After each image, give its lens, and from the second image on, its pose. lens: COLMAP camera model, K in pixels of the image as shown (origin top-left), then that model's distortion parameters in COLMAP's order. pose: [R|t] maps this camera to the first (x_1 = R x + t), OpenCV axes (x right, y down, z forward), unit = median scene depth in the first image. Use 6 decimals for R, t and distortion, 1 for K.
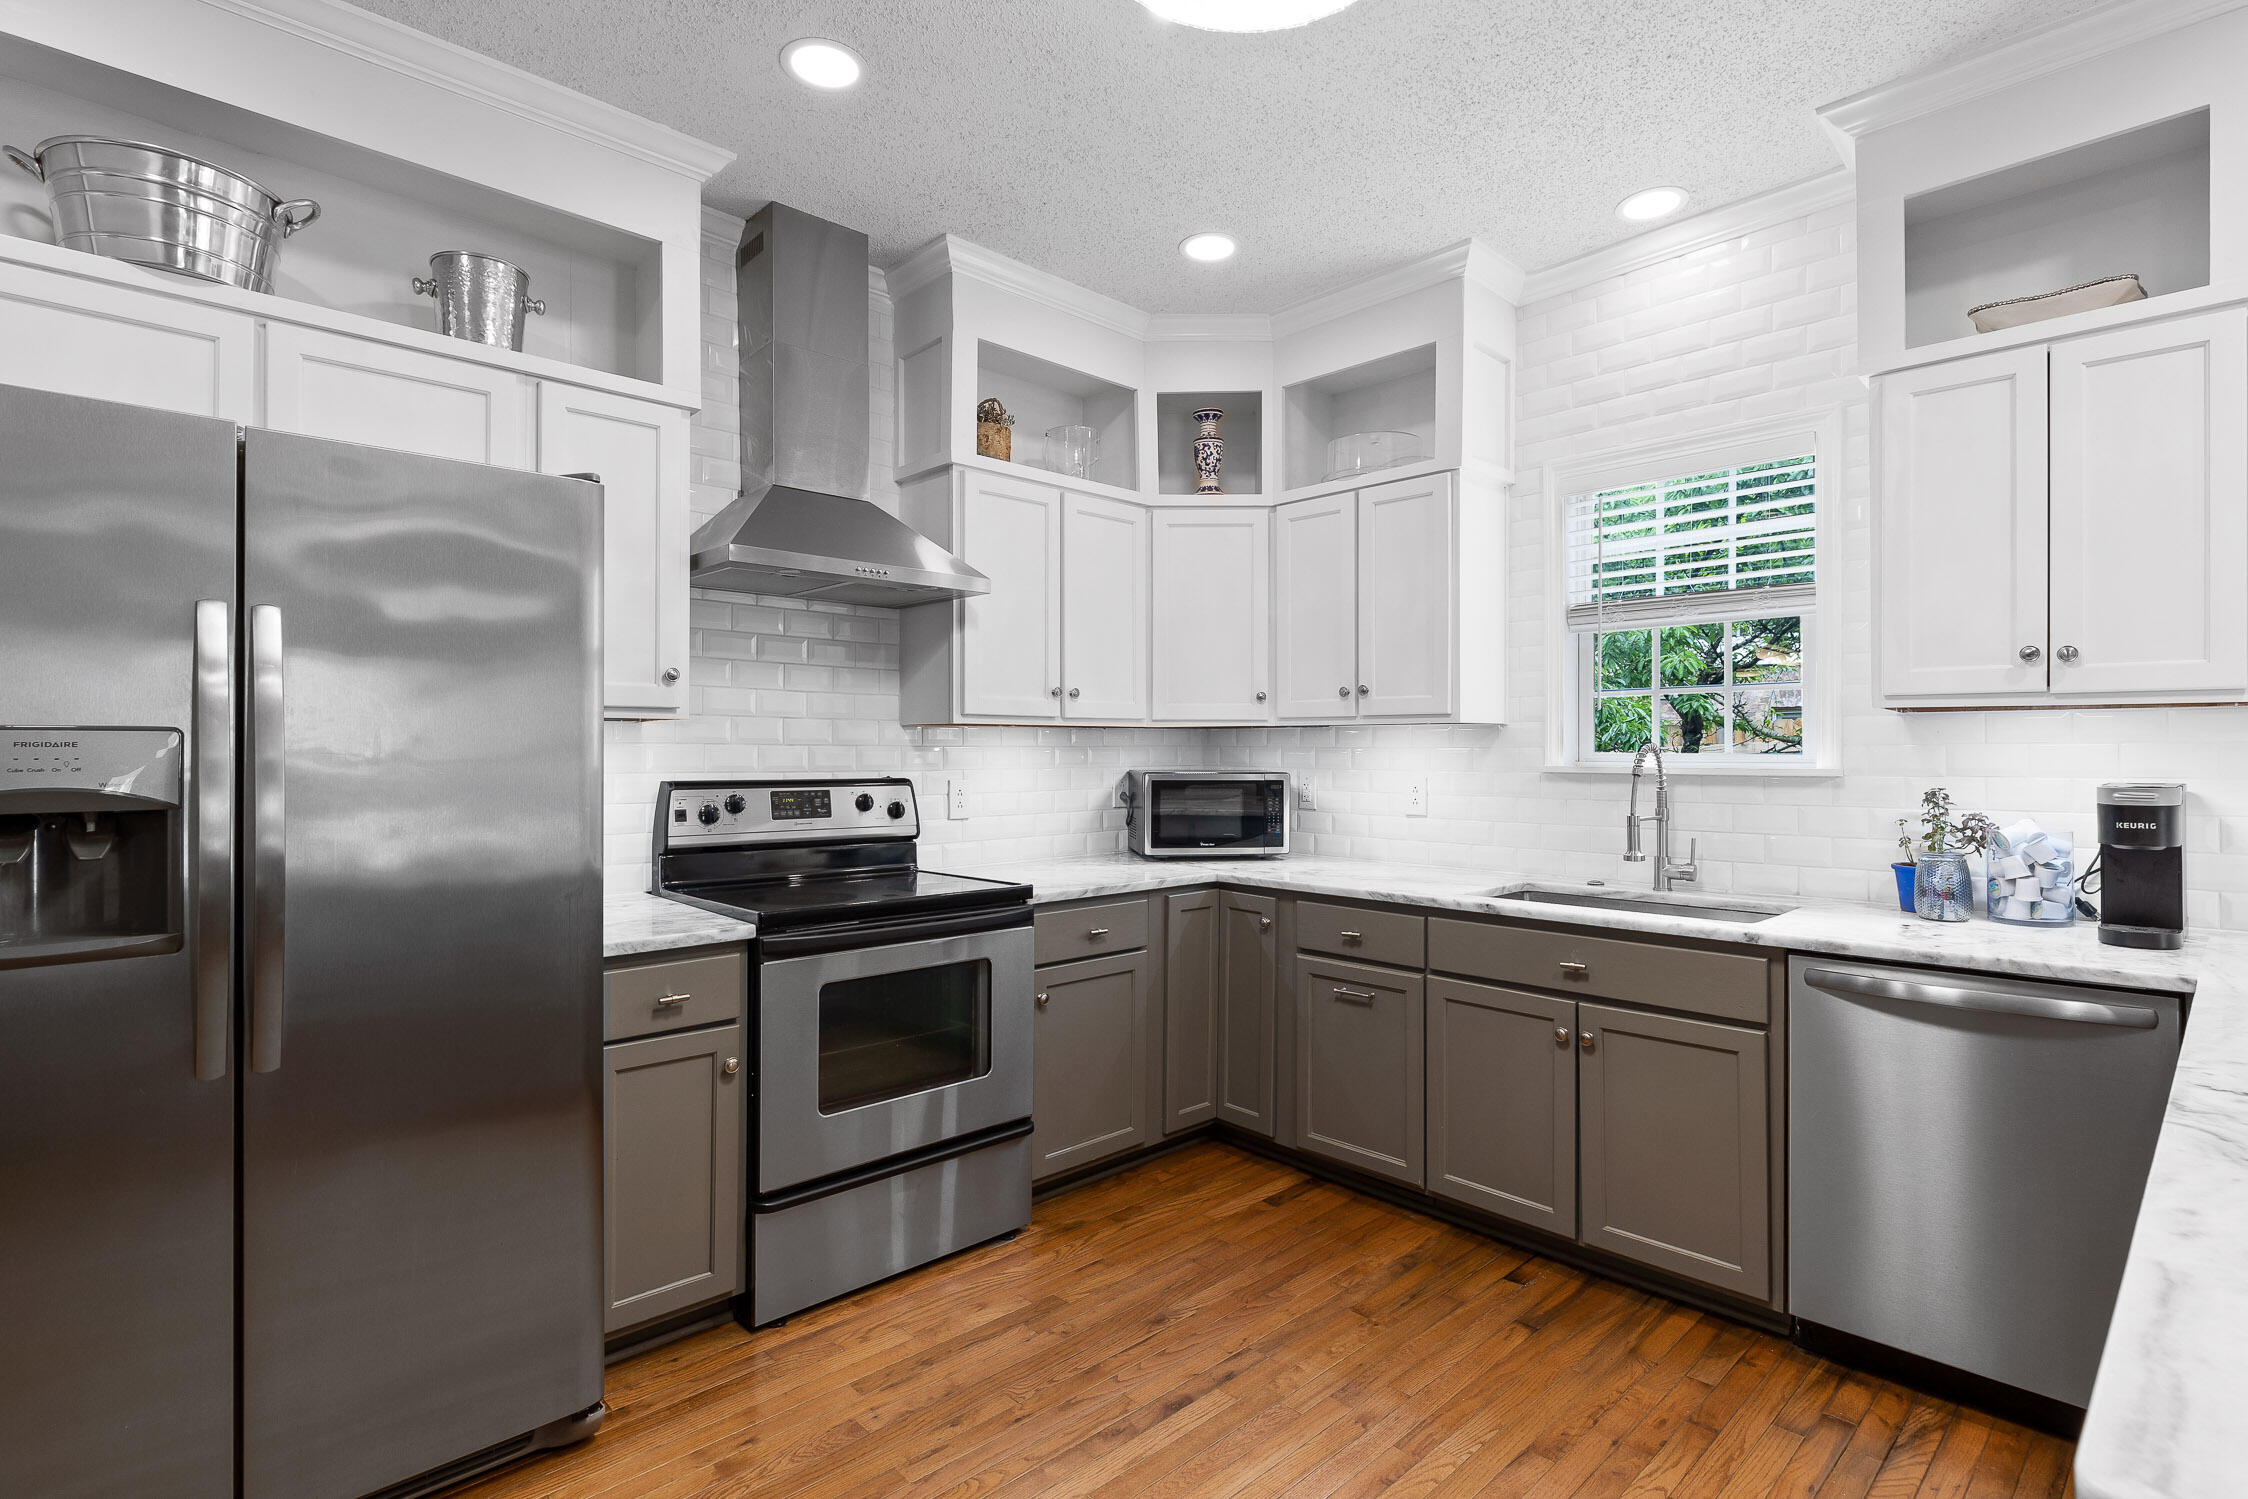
lens RADIAL K [[1081.2, 0, 1124.9], [0, 1081.2, 741.3], [0, 0, 1]] dist [-0.001043, -0.000108]
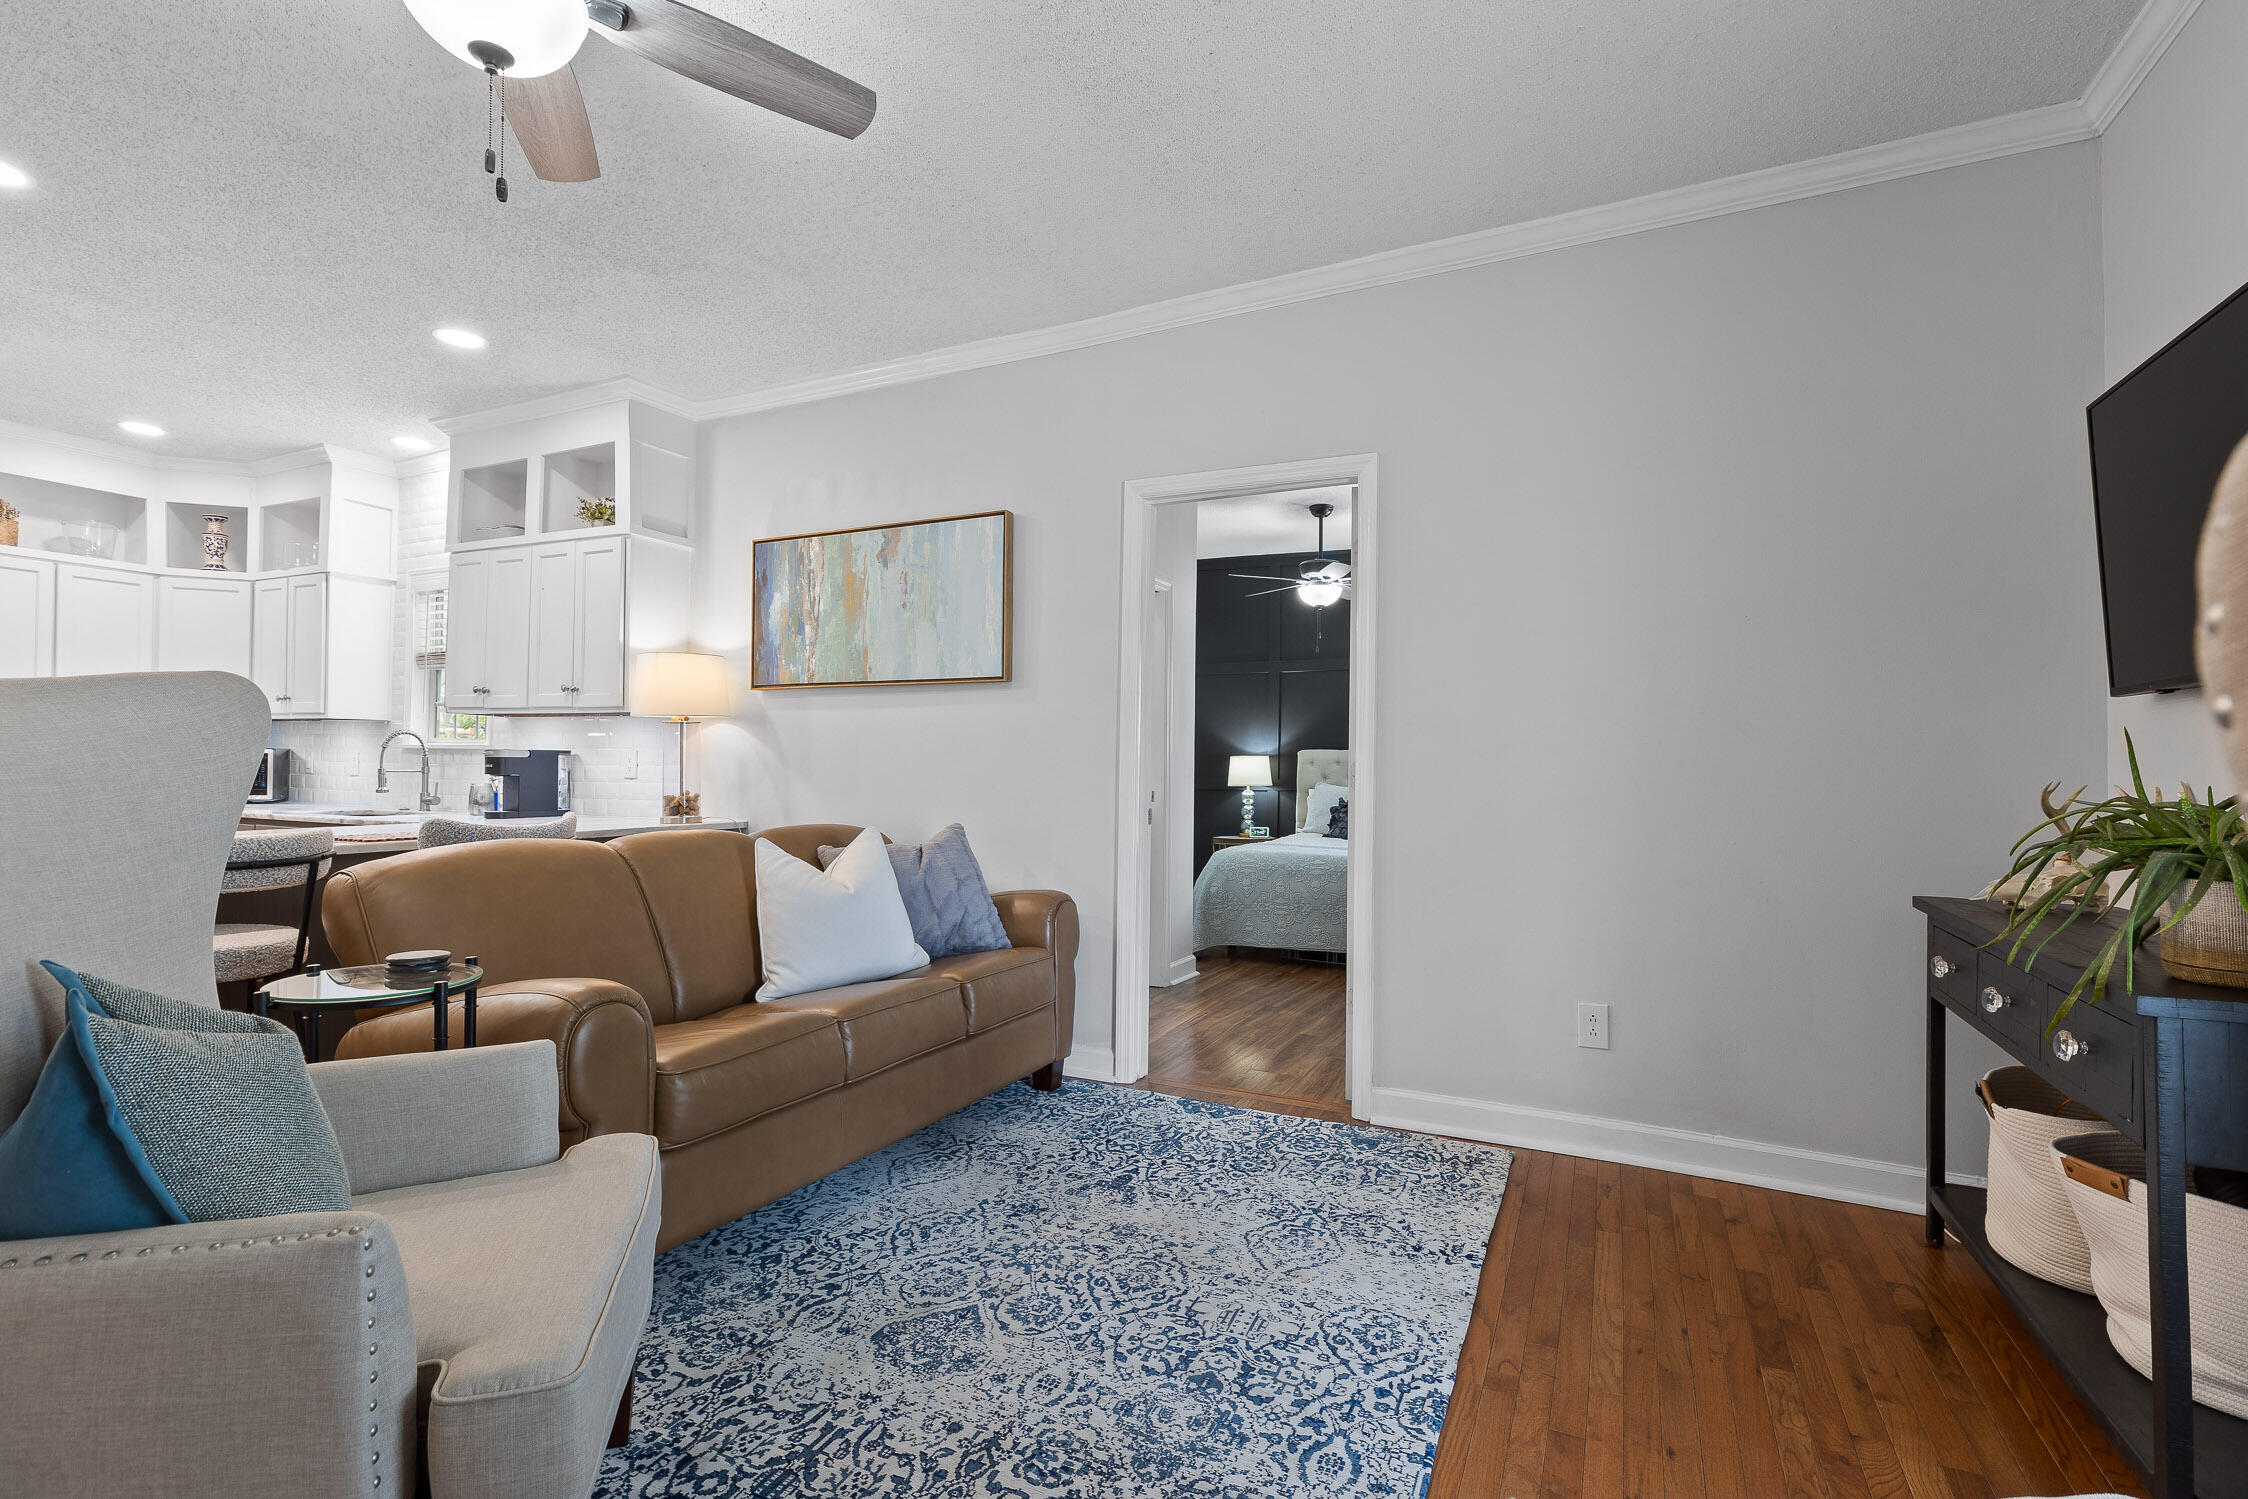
lens RADIAL K [[1028.8, 0, 1124.0], [0, 1028.8, 749.5], [0, 0, 1]] dist [0.002483, 0.000222]
pose [[0.934992, 0.019000, 0.354159, 1.006980], [-0.017061, 0.999818, -0.008596, 0.028101], [-0.354258, 0.001994, 0.935146, -1.098048]]
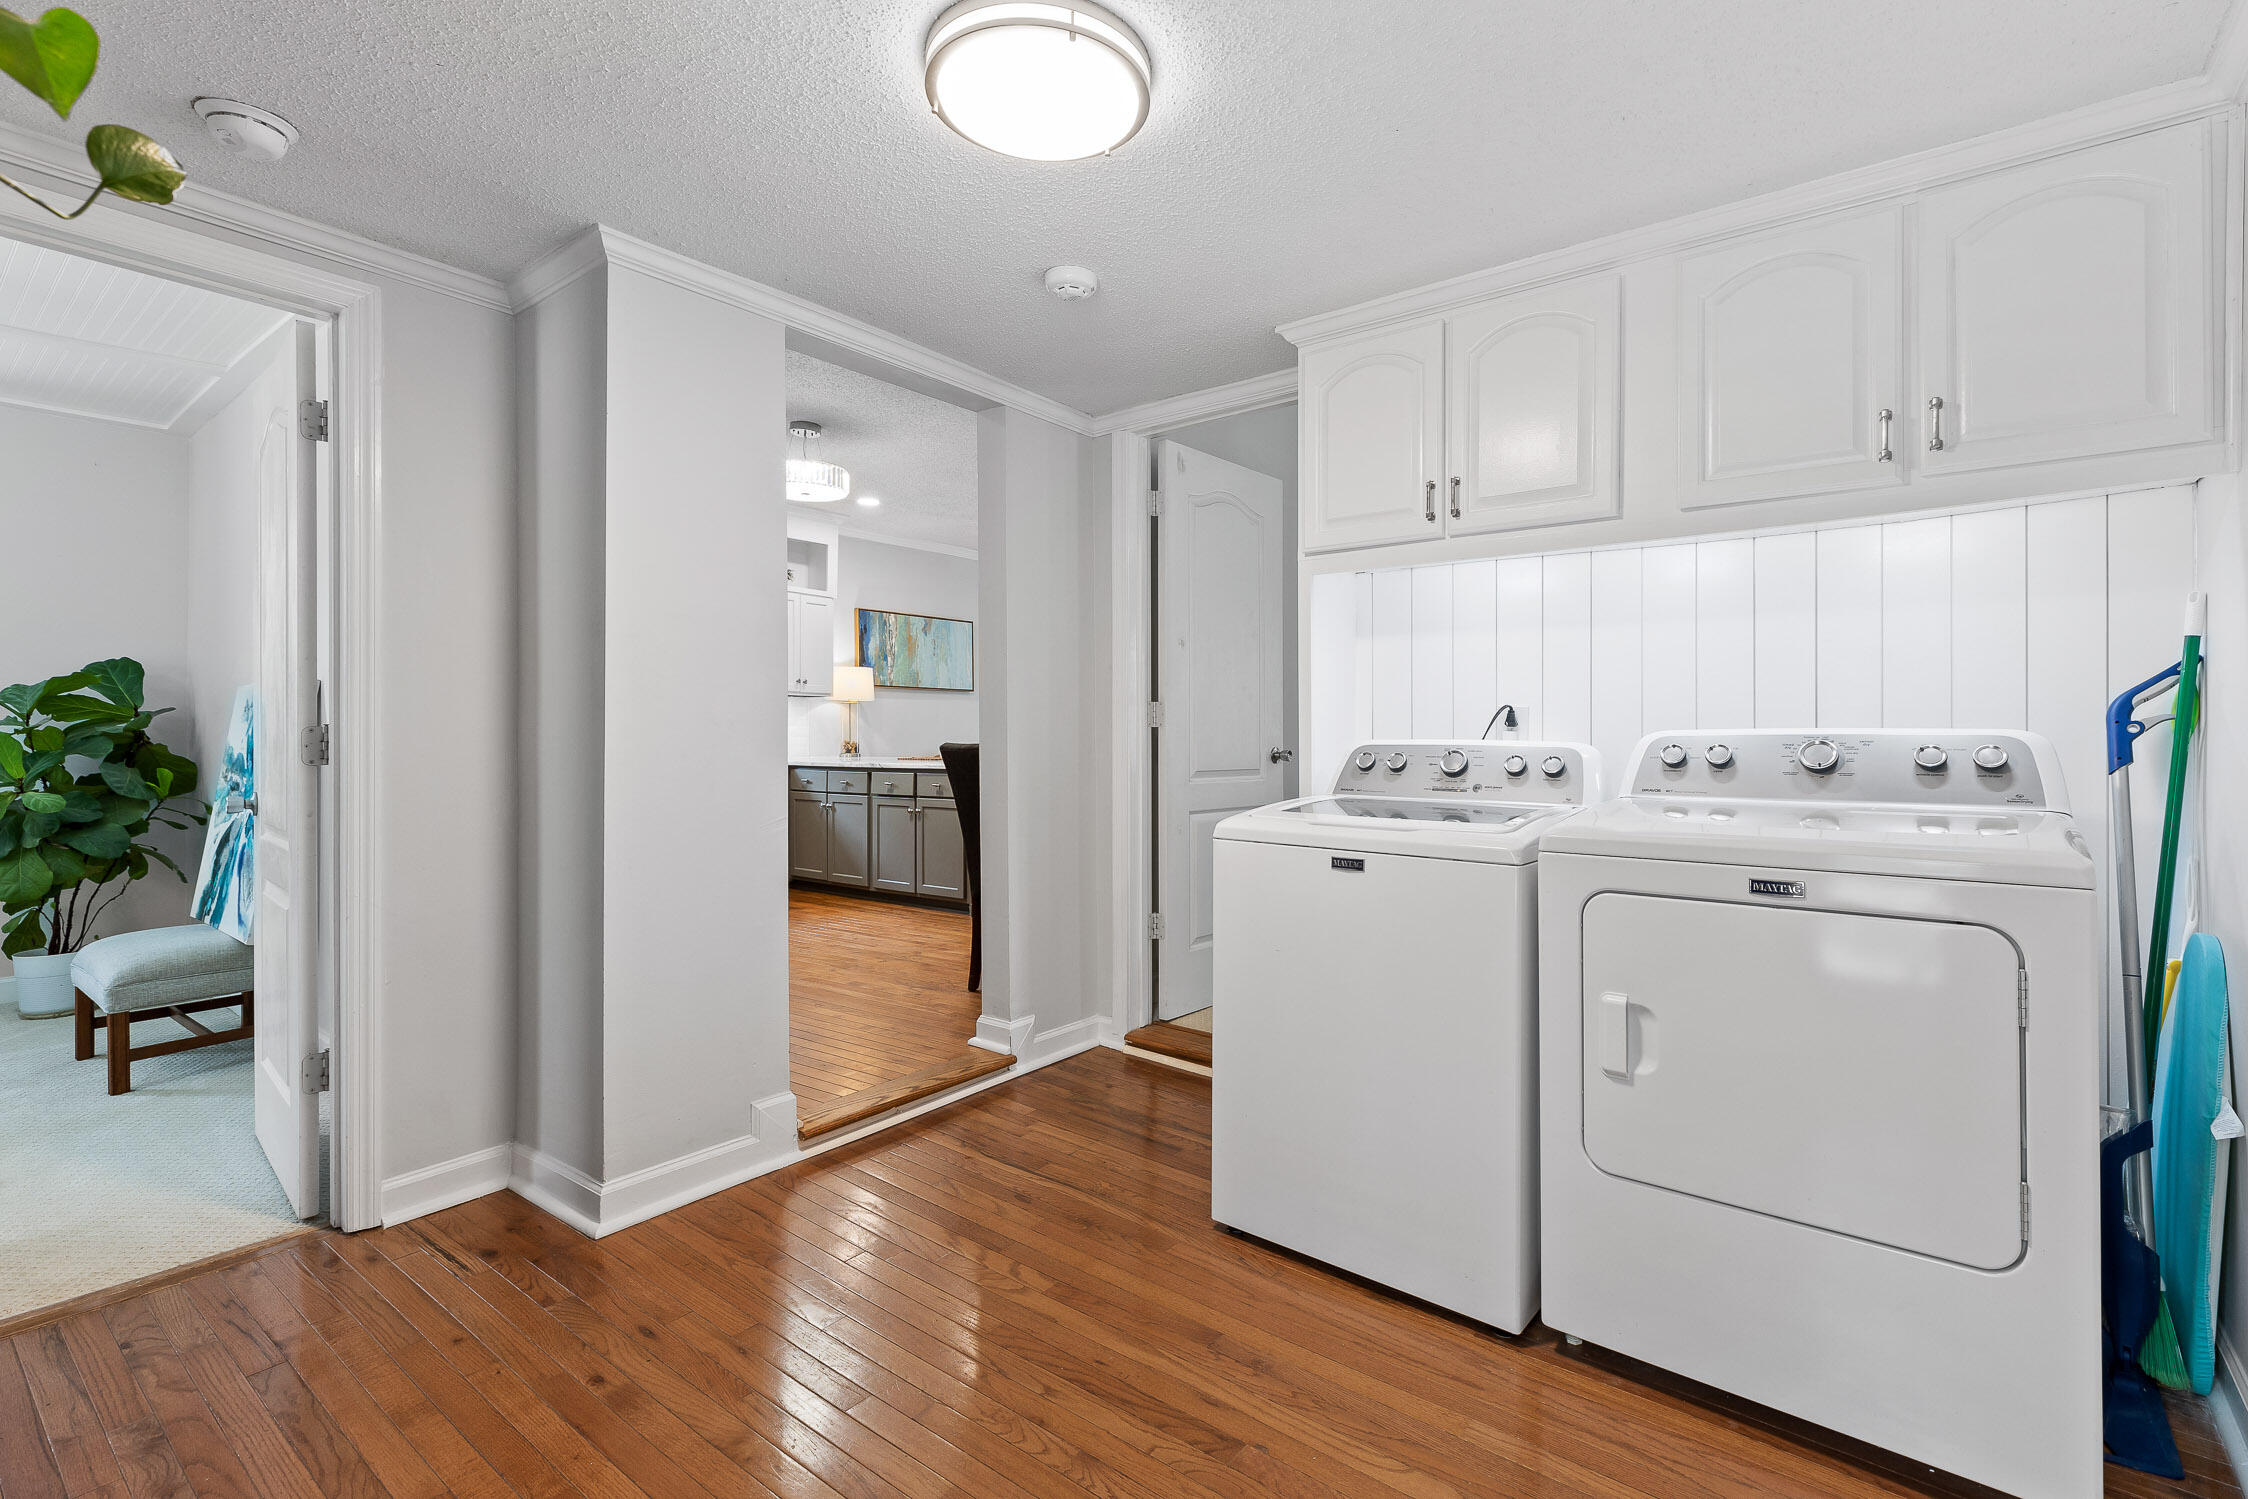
lens RADIAL K [[1028.8, 0, 1124.0], [0, 1028.8, 749.5], [0, 0, 1]] dist [0.002483, 0.000222]
pose [[-0.139982, -0.001099, 0.990153, -1.882032], [-0.004023, 0.999992, 0.000541, 0.105054], [-0.990146, -0.003908, -0.139986, 0.172213]]
